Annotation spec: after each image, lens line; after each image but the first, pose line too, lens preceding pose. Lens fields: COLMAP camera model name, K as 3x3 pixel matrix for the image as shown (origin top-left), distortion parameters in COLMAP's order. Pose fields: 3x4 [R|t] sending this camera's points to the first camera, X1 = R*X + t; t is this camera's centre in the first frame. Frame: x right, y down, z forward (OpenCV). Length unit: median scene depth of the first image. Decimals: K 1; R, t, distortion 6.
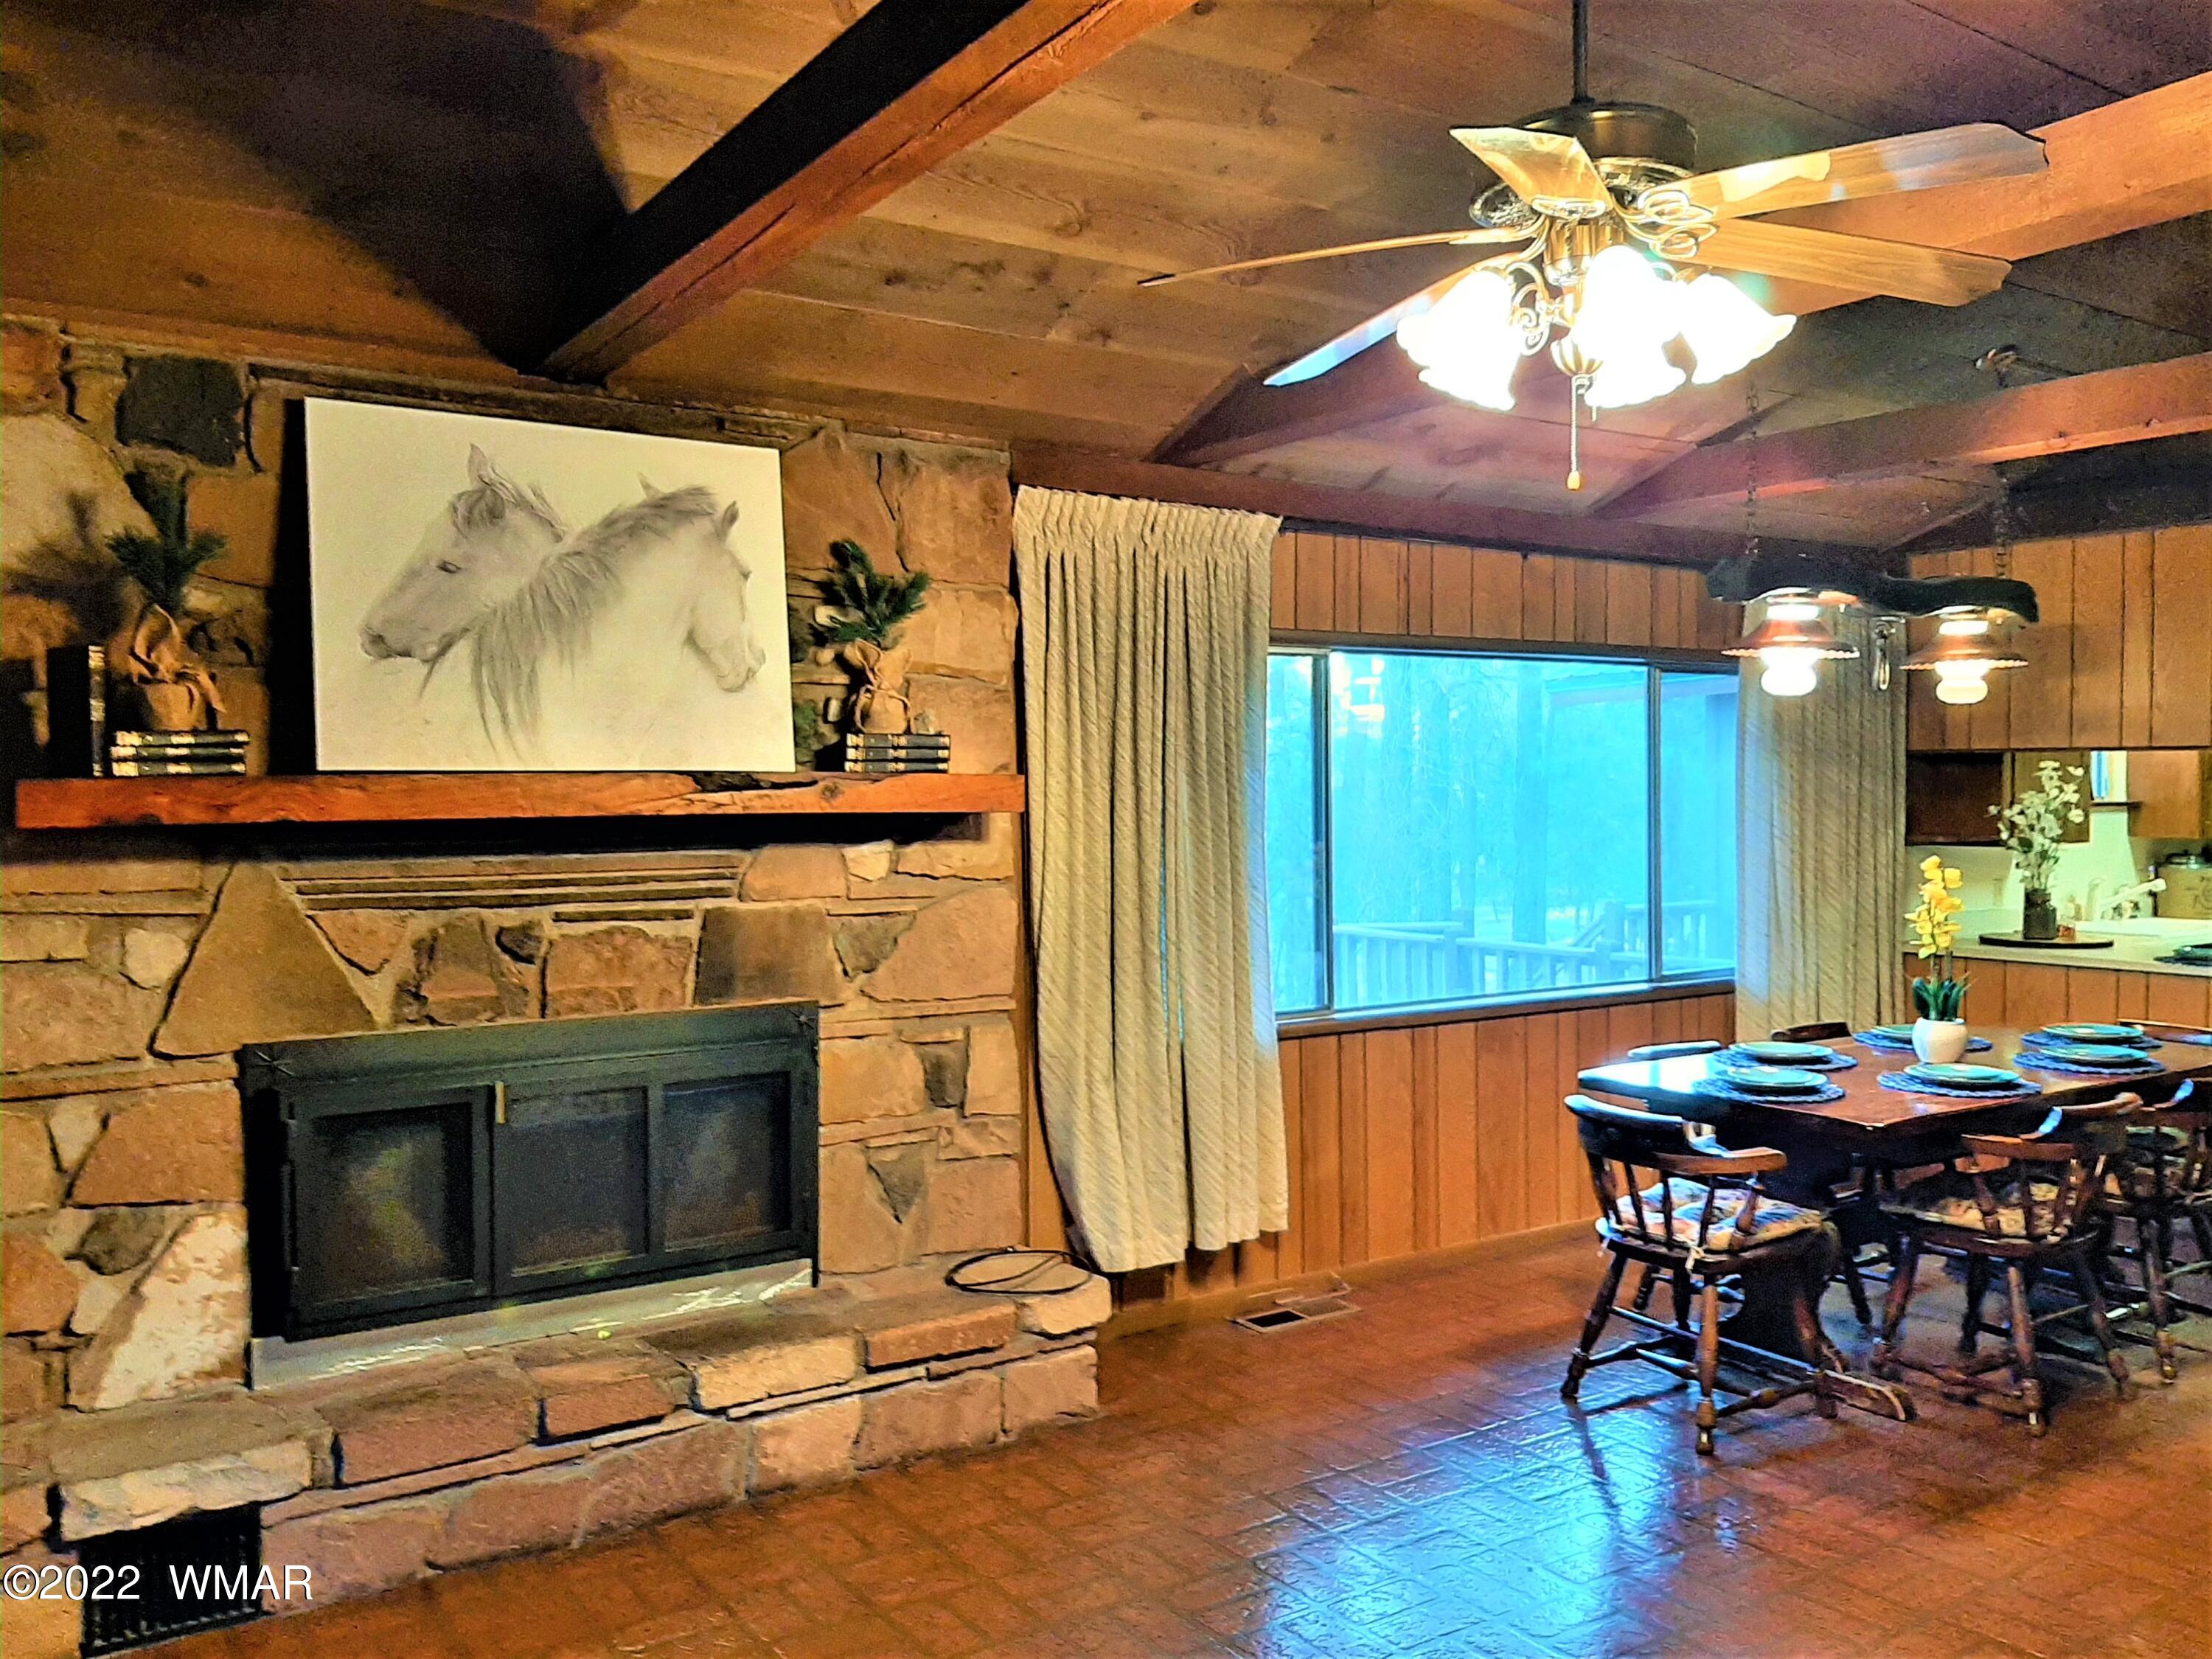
lens RADIAL K [[1738.1, 0, 1109.0], [0, 1738.1, 839.3], [0, 0, 1]] dist [0.060085, -0.125960]
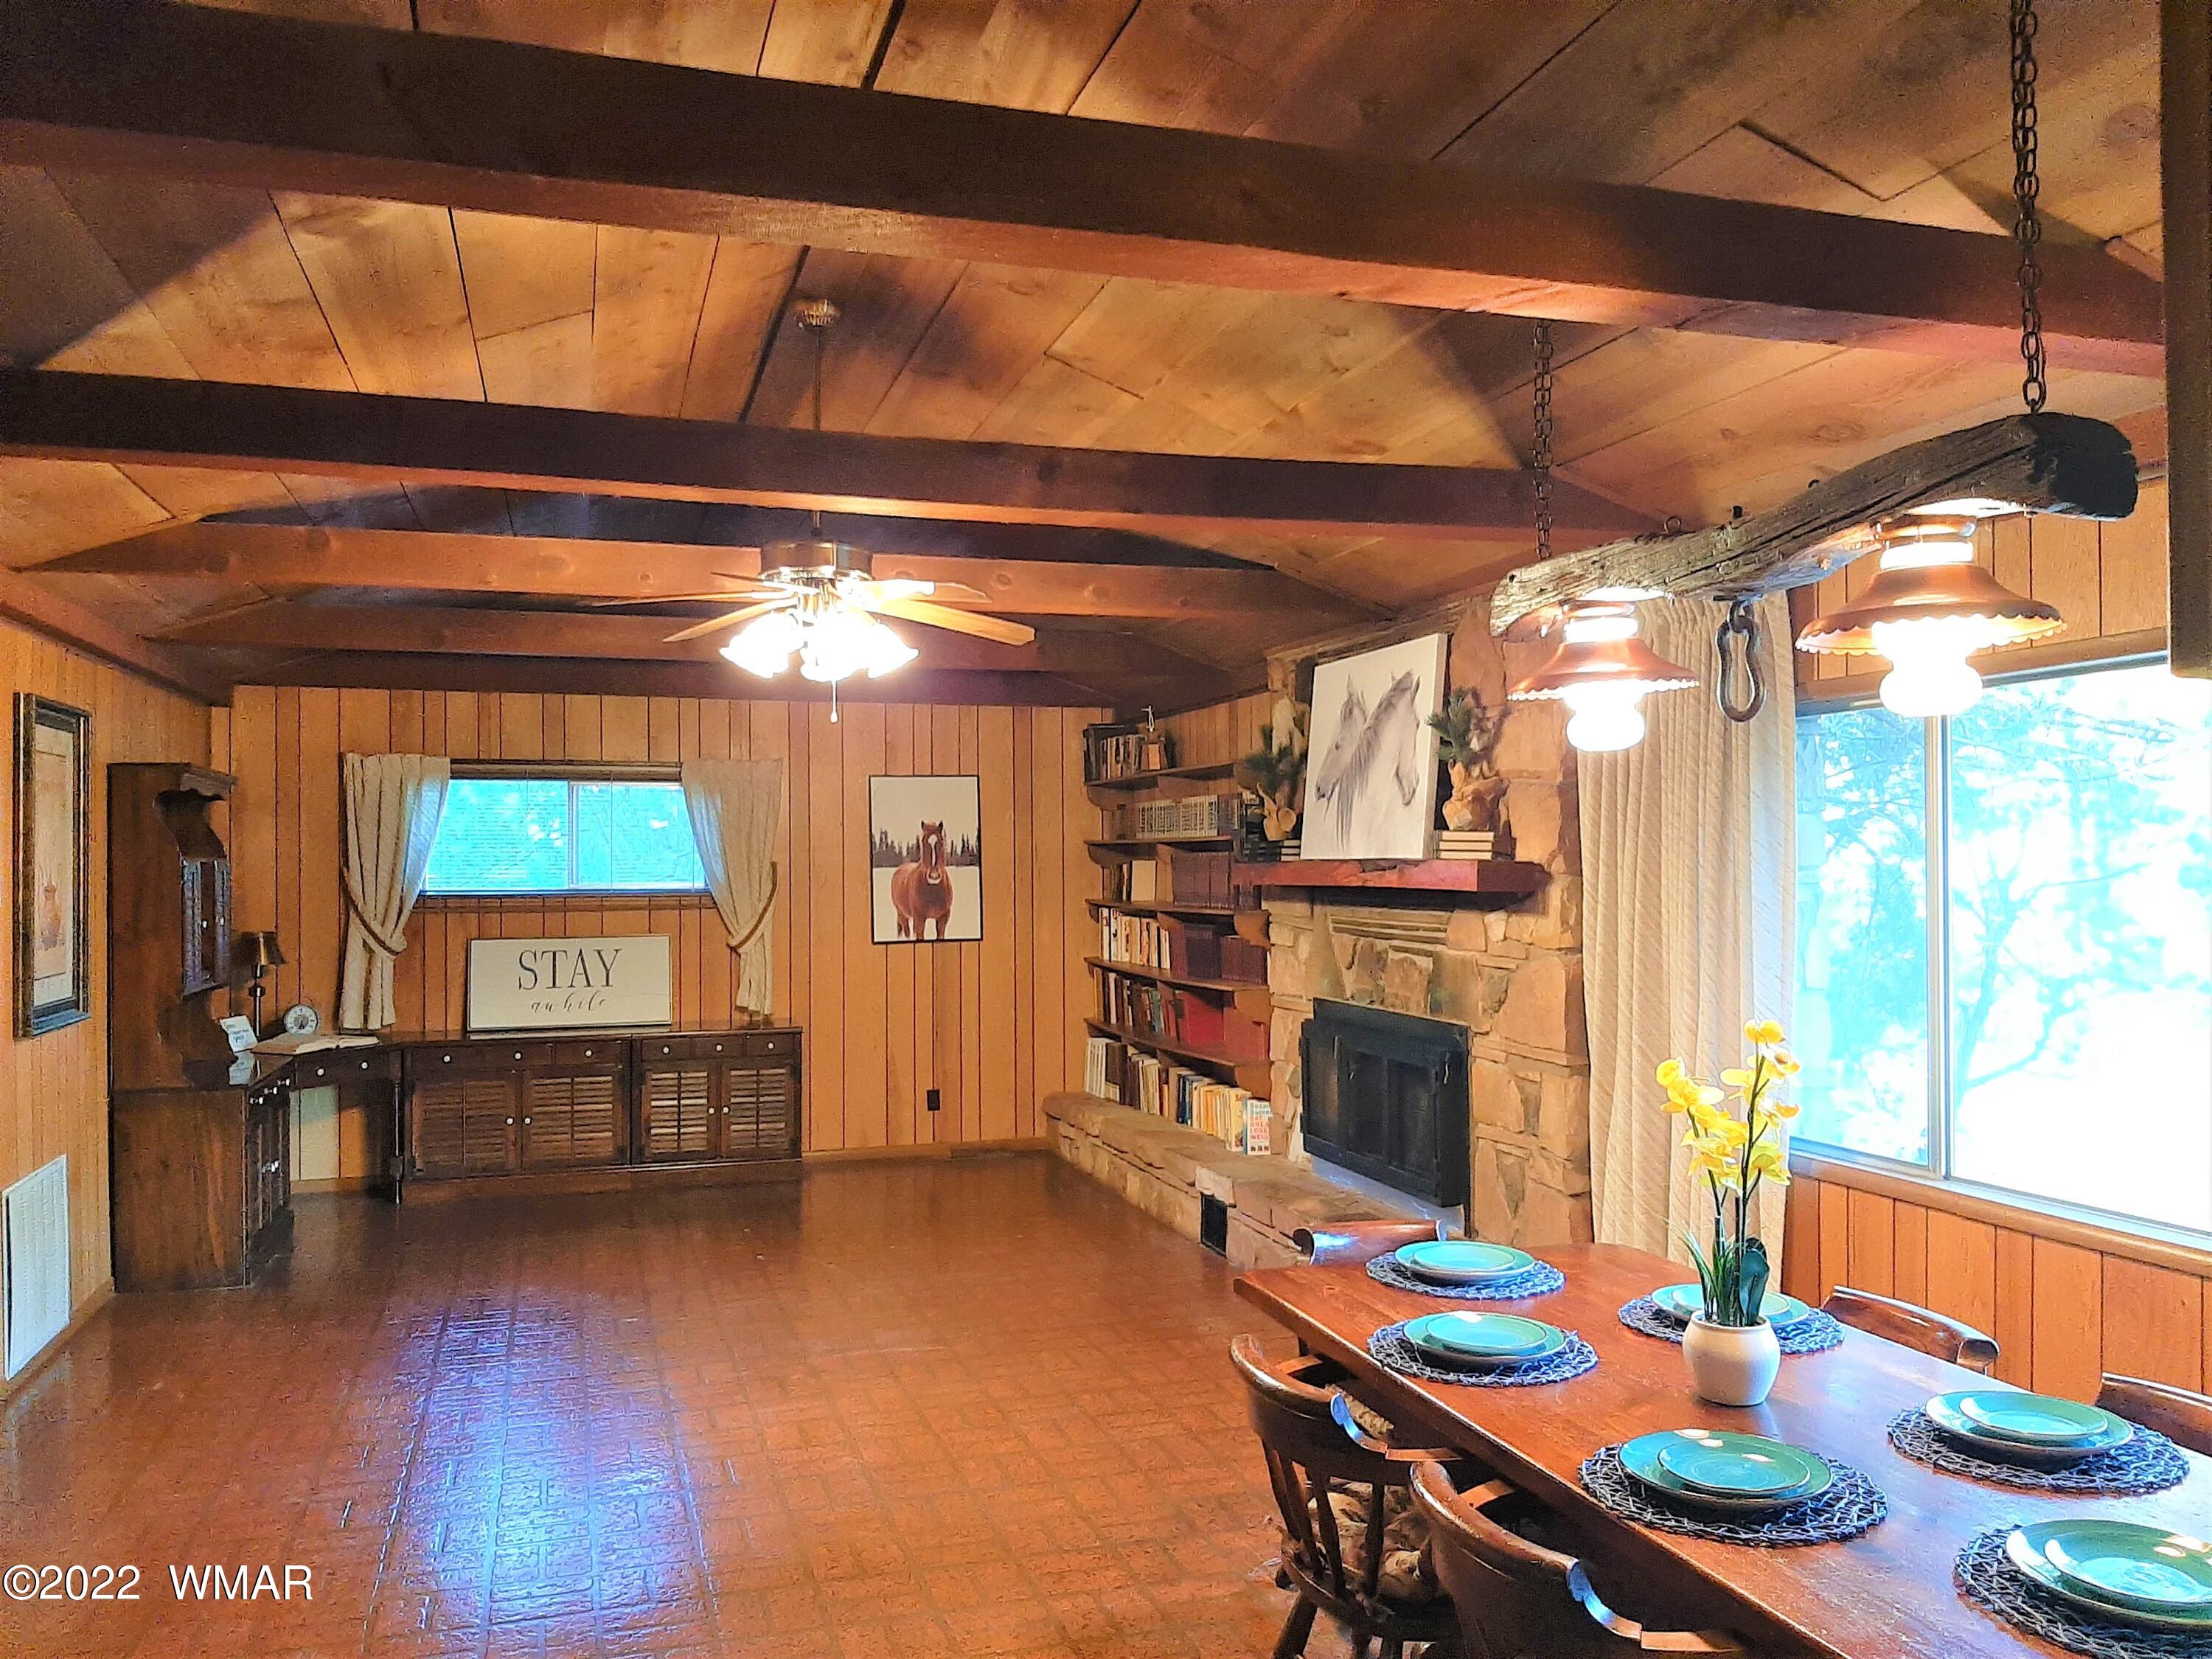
lens RADIAL K [[1738.1, 0, 1109.0], [0, 1738.1, 839.3], [0, 0, 1]] dist [0.060085, -0.125960]
pose [[-0.275451, -0.000852, -0.961315, 1.265640], [-0.016945, 0.999849, 0.003970, -0.056060], [0.961166, 0.017383, -0.275424, 1.148381]]
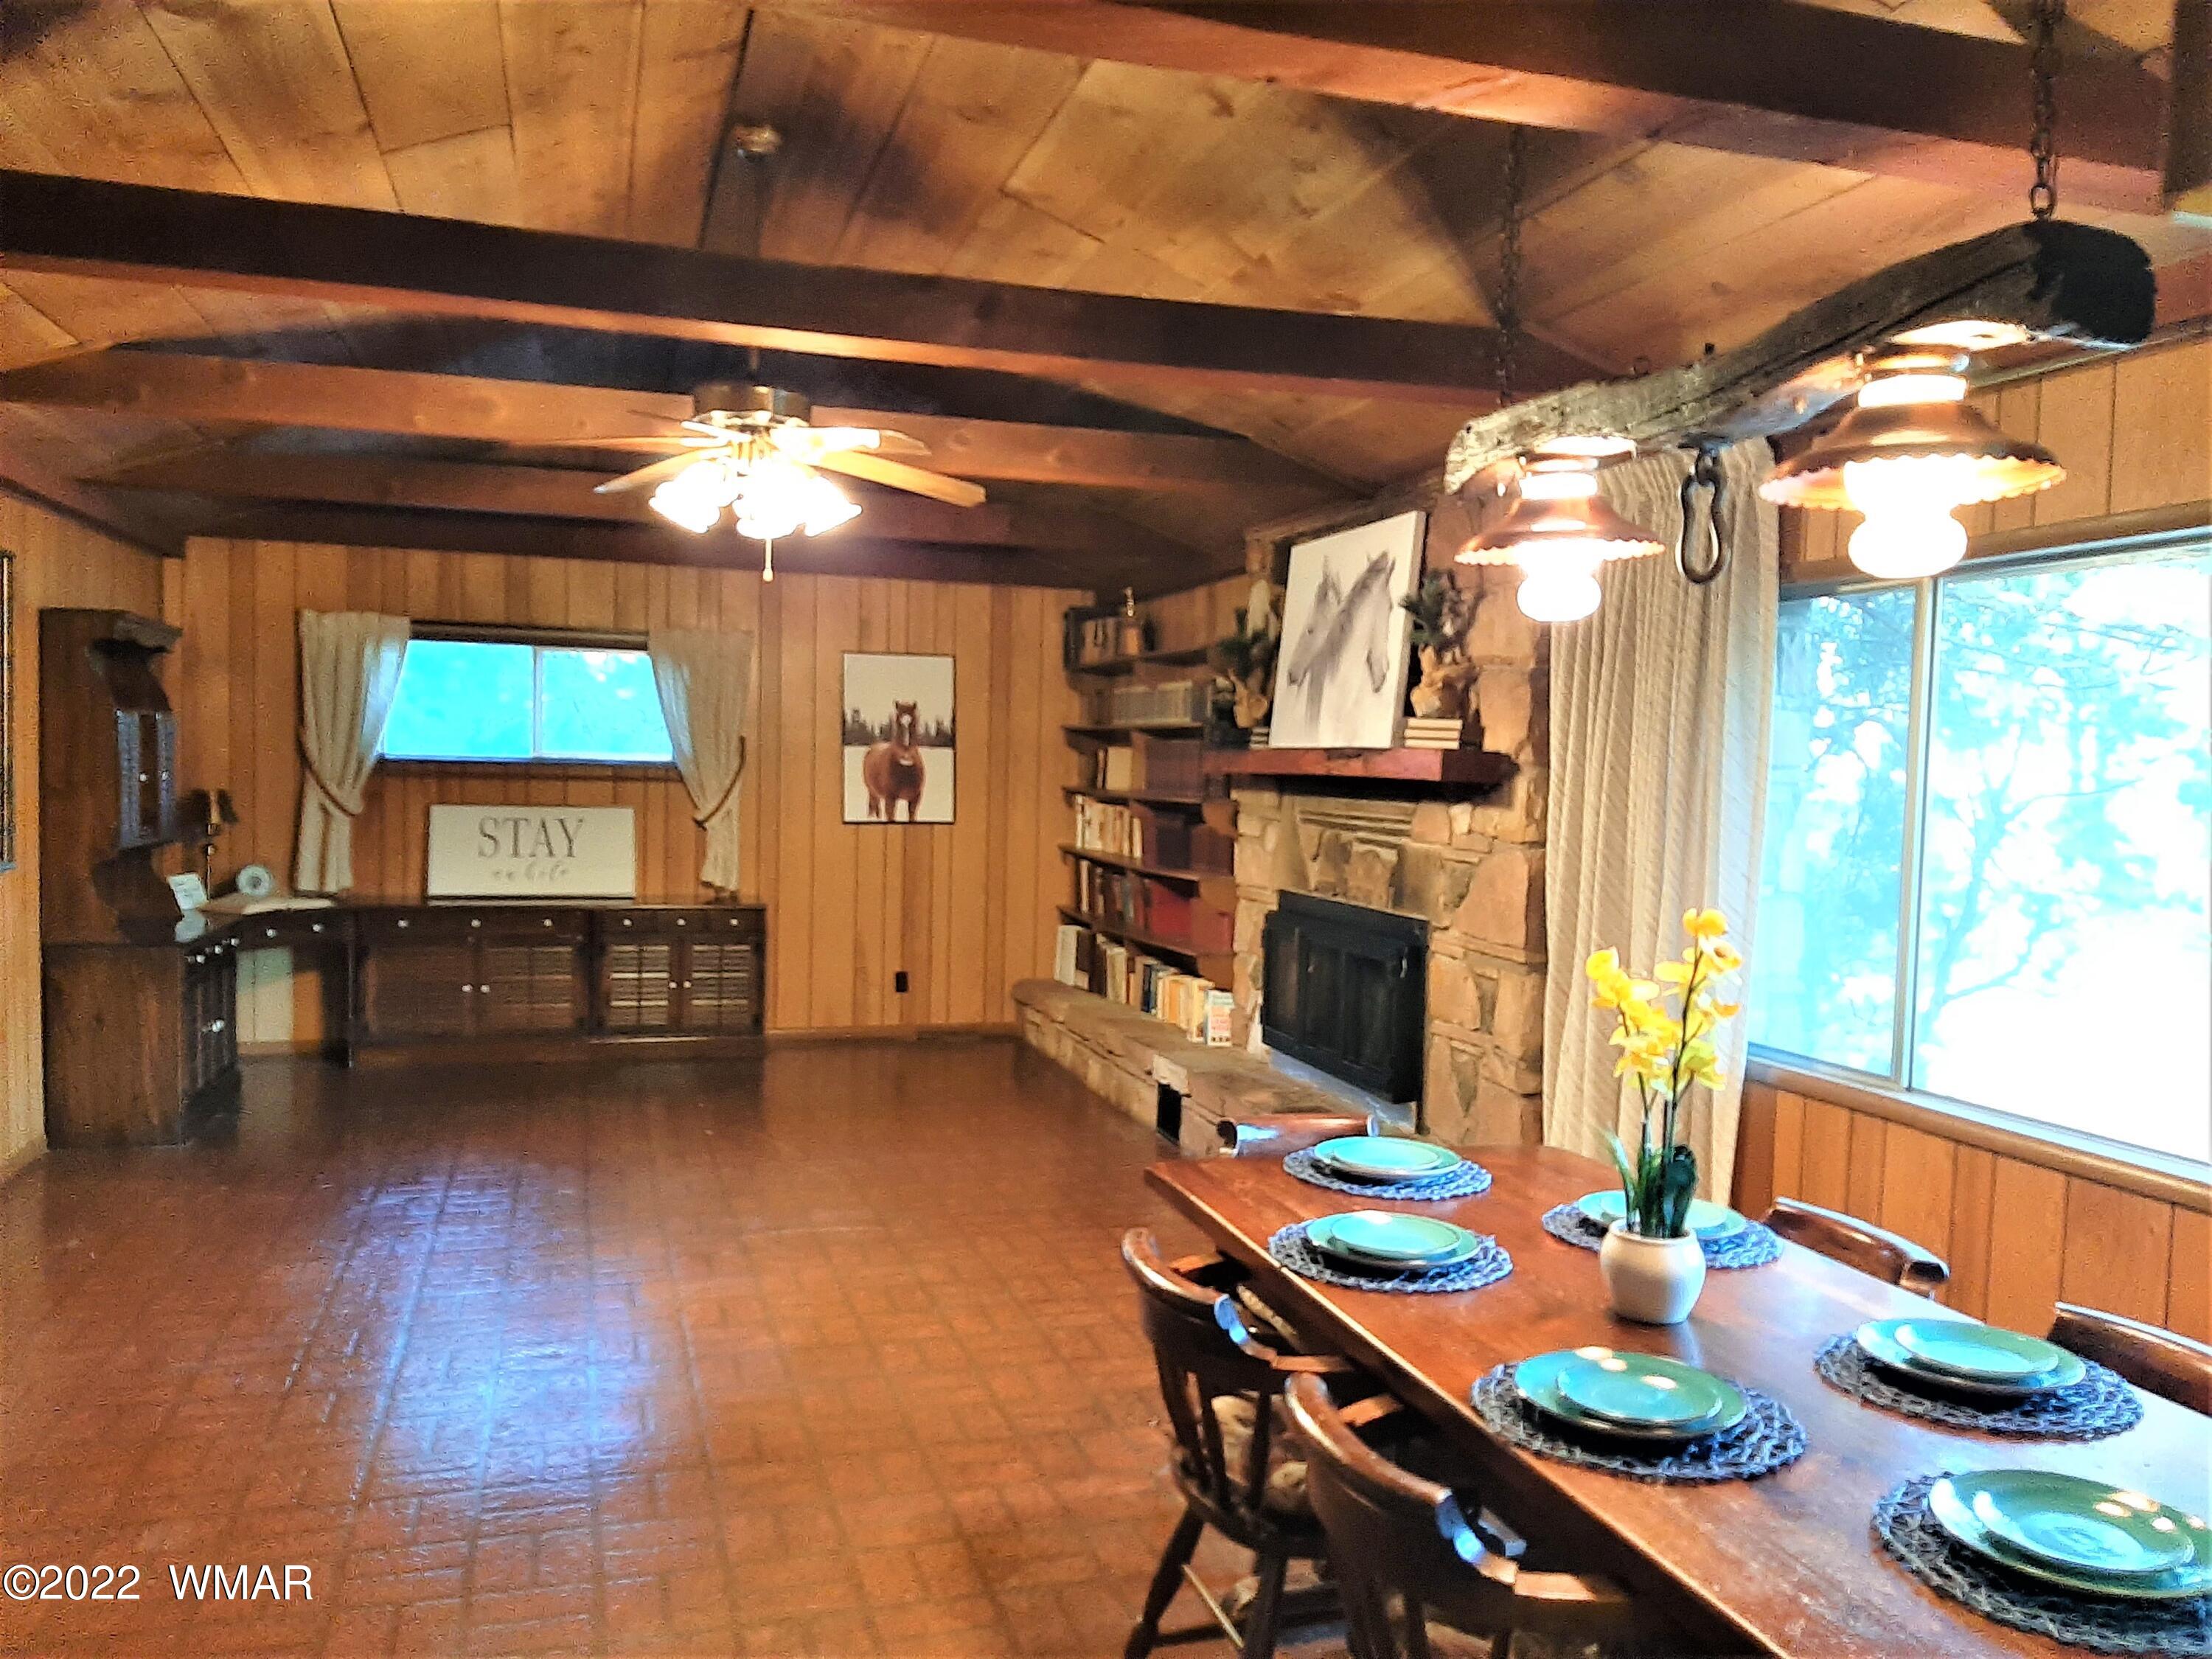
lens RADIAL K [[1708.3, 0, 1106.4], [0, 1708.3, 841.5], [0, 0, 1]] dist [0.077169, -0.139159]
pose [[-0.282566, 0.049209, -0.957985, 1.189104], [-0.047009, 0.996773, 0.065067, -0.041985], [0.958095, 0.063419, -0.279341, 1.171762]]
